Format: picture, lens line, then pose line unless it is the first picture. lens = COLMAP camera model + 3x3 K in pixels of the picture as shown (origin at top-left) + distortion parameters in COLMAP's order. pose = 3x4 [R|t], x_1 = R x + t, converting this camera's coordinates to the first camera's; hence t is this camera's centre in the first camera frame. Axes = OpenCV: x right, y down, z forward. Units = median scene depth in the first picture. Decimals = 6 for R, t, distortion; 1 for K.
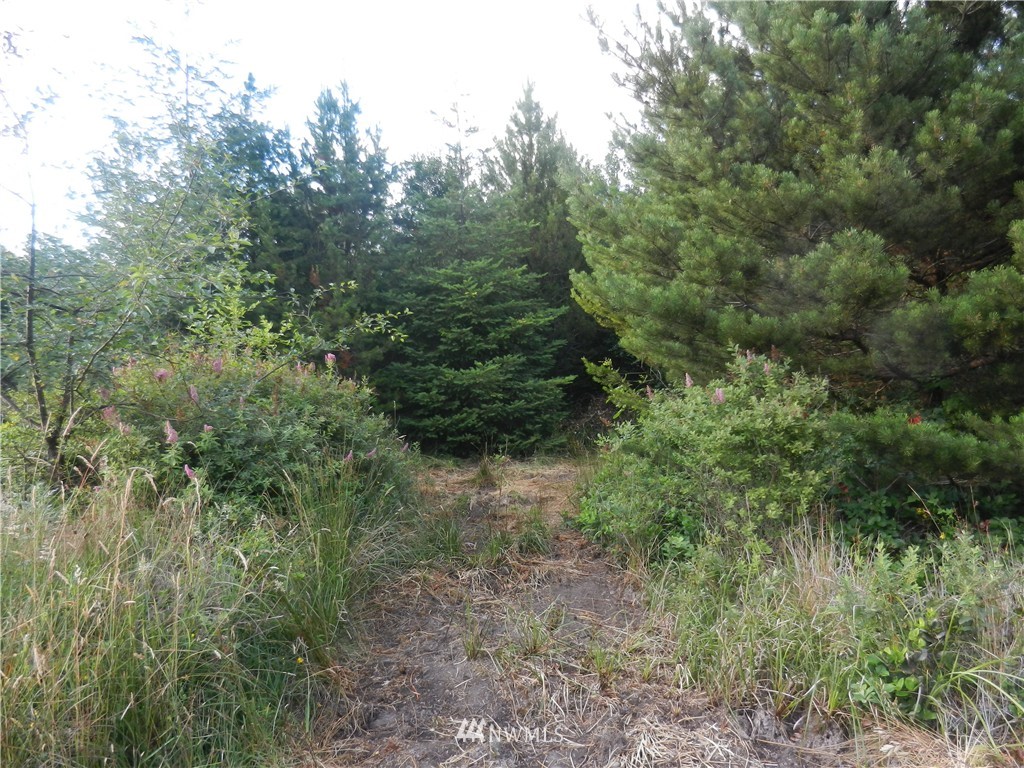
lens RADIAL K [[761.5, 0, 512.0], [0, 761.5, 384.0], [0, 0, 1]] dist [0.011376, -0.001655]
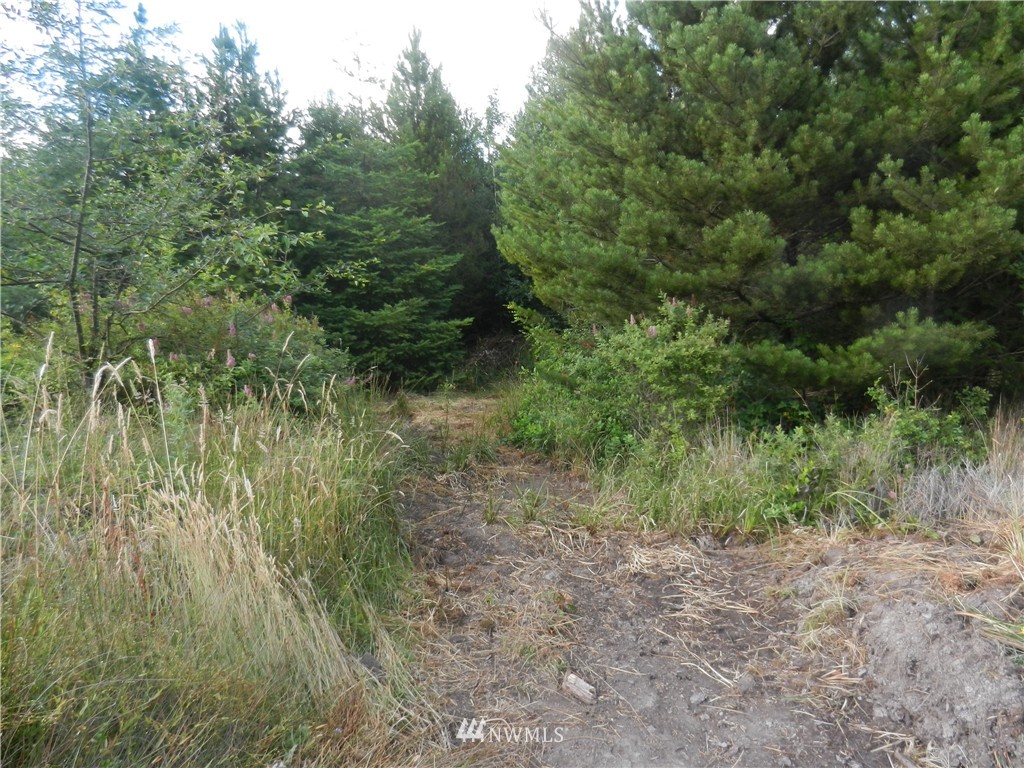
lens RADIAL K [[761.5, 0, 512.0], [0, 761.5, 384.0], [0, 0, 1]] dist [0.011376, -0.001655]
pose [[0.979274, -0.008842, 0.202345, -0.215563], [-0.005995, 0.997344, 0.072593, 0.010106], [-0.202450, -0.072302, 0.976620, -0.235710]]
